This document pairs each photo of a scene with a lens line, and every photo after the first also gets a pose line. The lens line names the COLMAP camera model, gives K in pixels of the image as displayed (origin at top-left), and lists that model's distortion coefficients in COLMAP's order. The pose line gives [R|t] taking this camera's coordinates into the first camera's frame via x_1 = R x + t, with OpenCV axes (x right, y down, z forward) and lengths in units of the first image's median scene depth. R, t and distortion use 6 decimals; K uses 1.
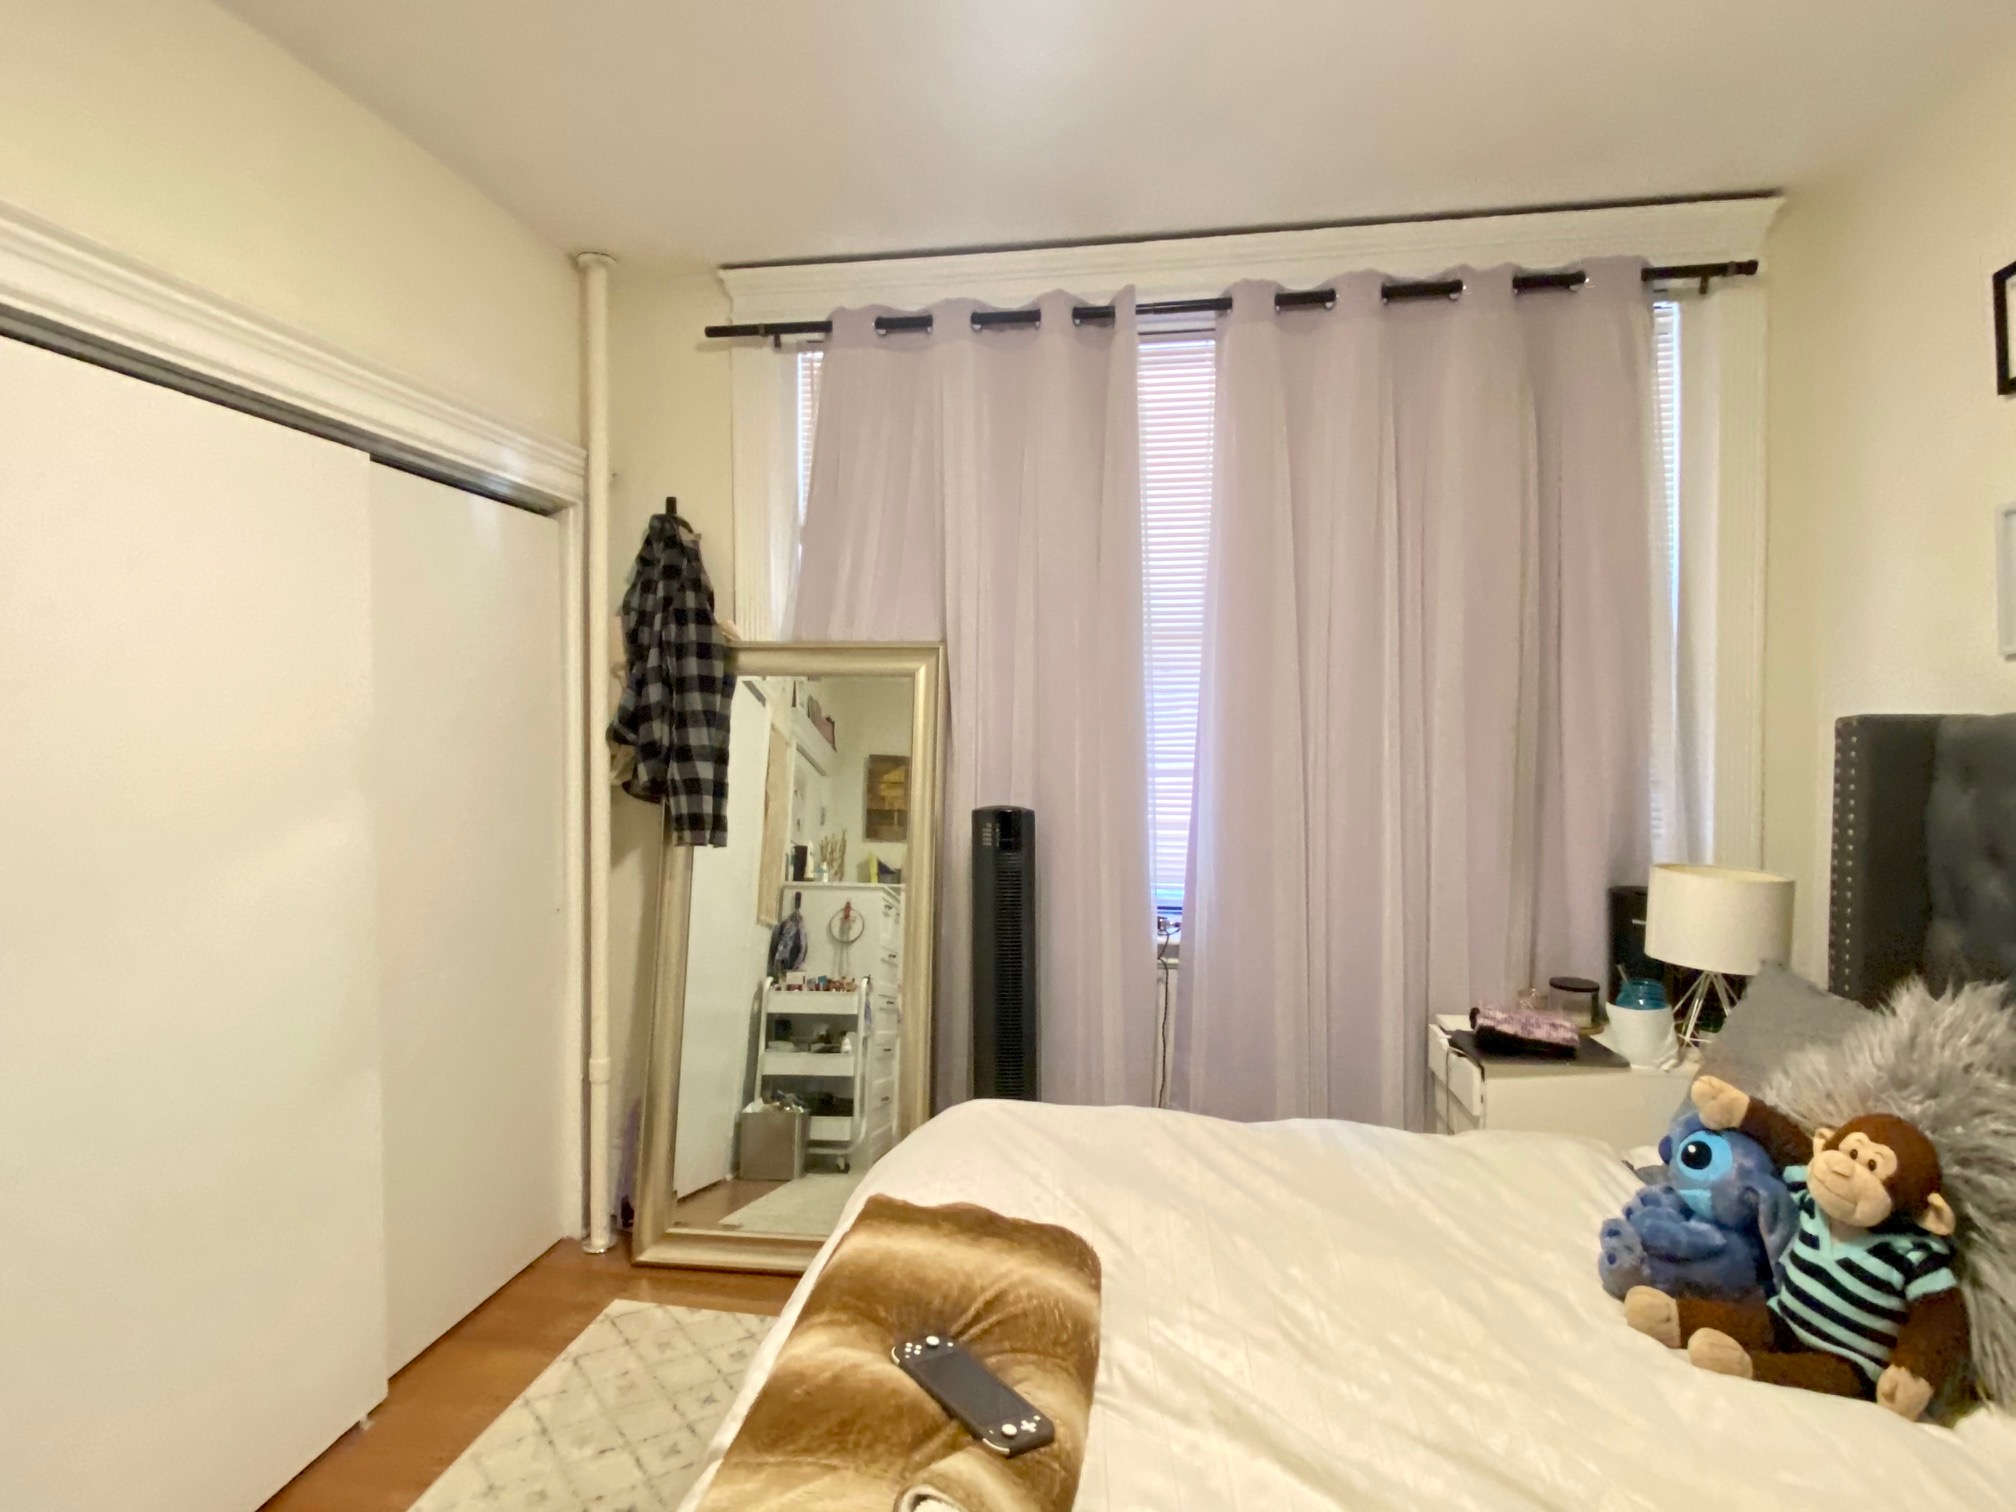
lens RADIAL K [[1039.9, 0, 1002.7], [0, 1039.9, 750.0], [0, 0, 1]] dist [0.031807, -0.028686]
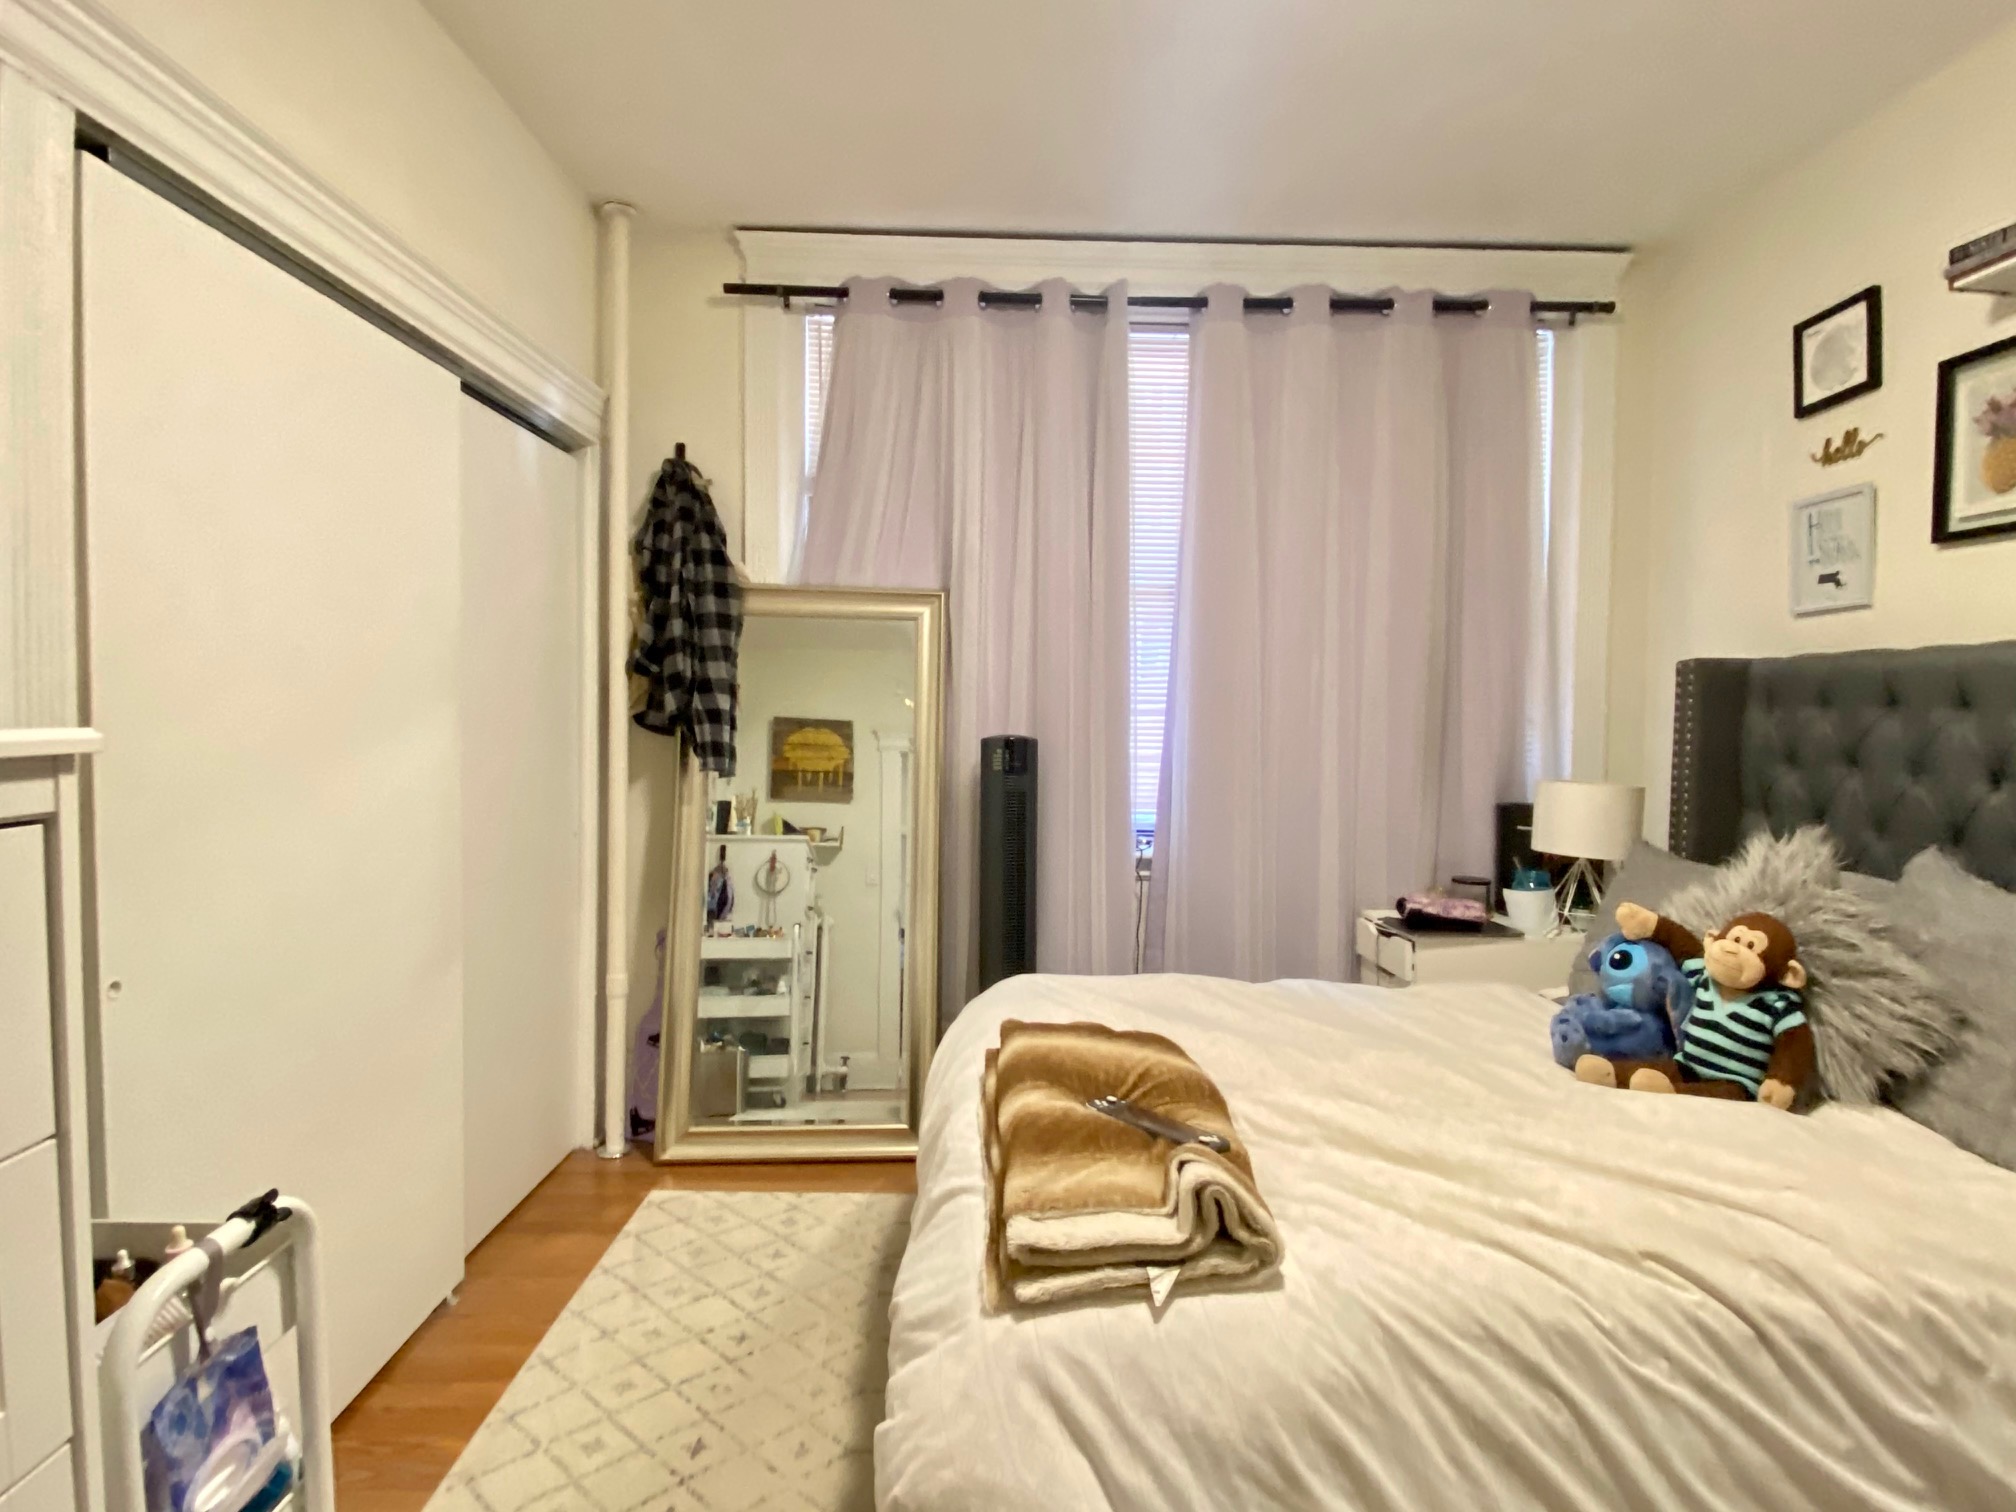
lens RADIAL K [[1039.9, 0, 1010.9], [0, 1039.9, 747.1], [0, 0, 1]] dist [0.031807, -0.028686]
pose [[0.984262, 0.007697, 0.176550, -0.195640], [-0.009454, 0.999914, 0.009115, 0.056950], [-0.176464, -0.010640, 0.984250, -0.107371]]
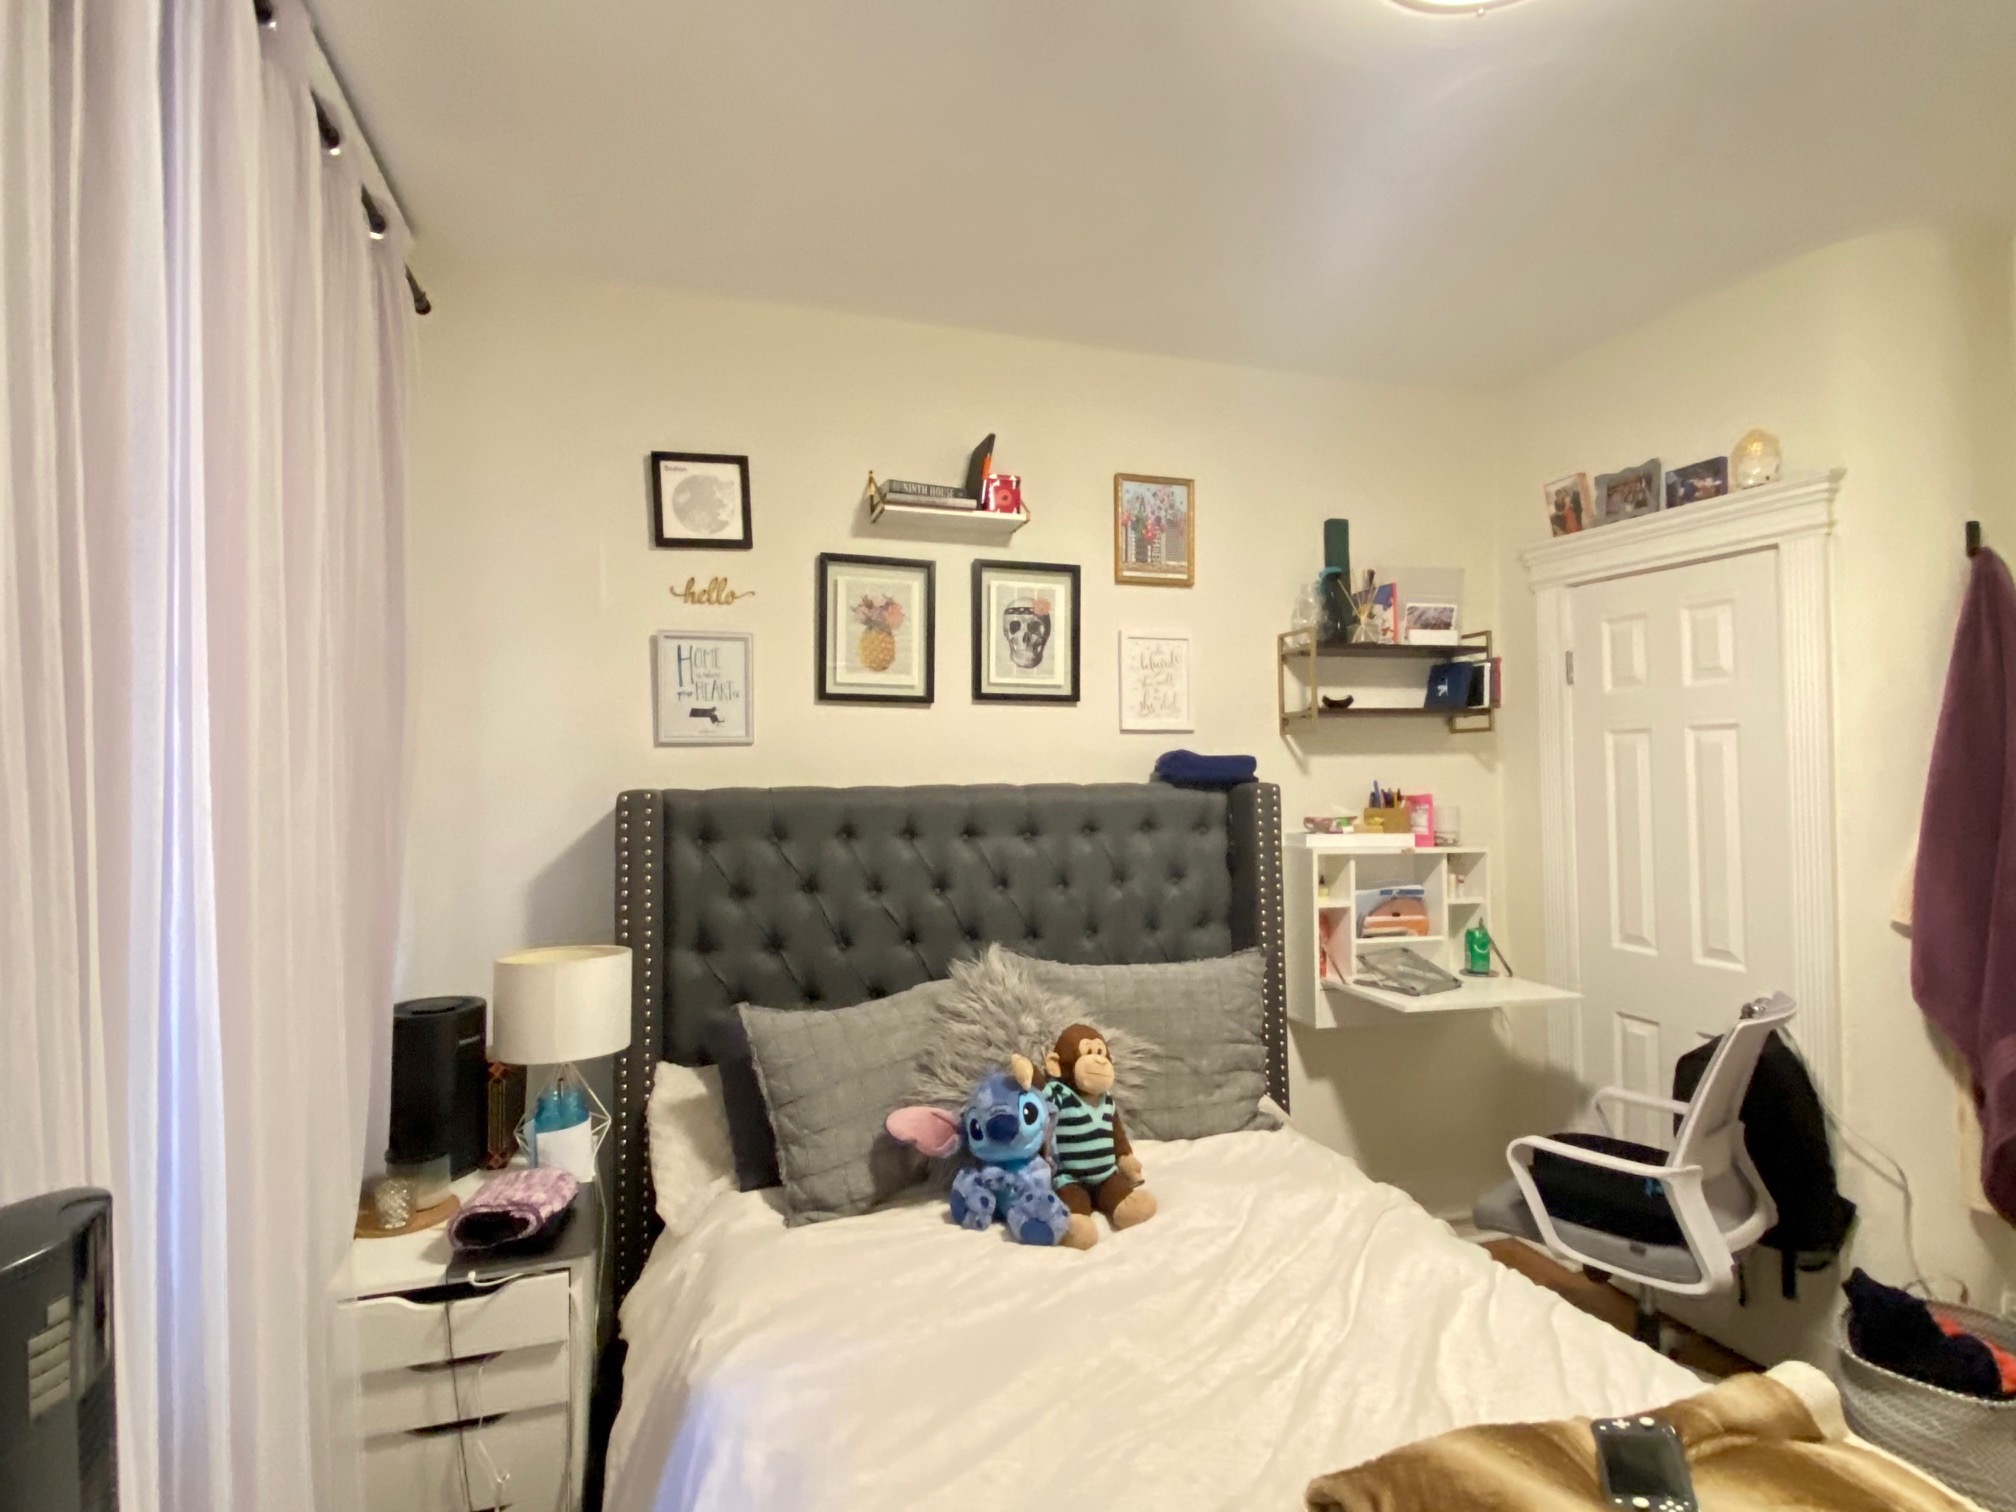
lens RADIAL K [[1039.9, 0, 1002.6], [0, 1039.9, 758.4], [0, 0, 1]] dist [0.031807, -0.028686]
pose [[-0.434157, 0.011634, 0.900762, -0.311765], [0.026405, 0.999651, -0.000184, -0.046427], [-0.900450, 0.023705, -0.434313, 0.897469]]
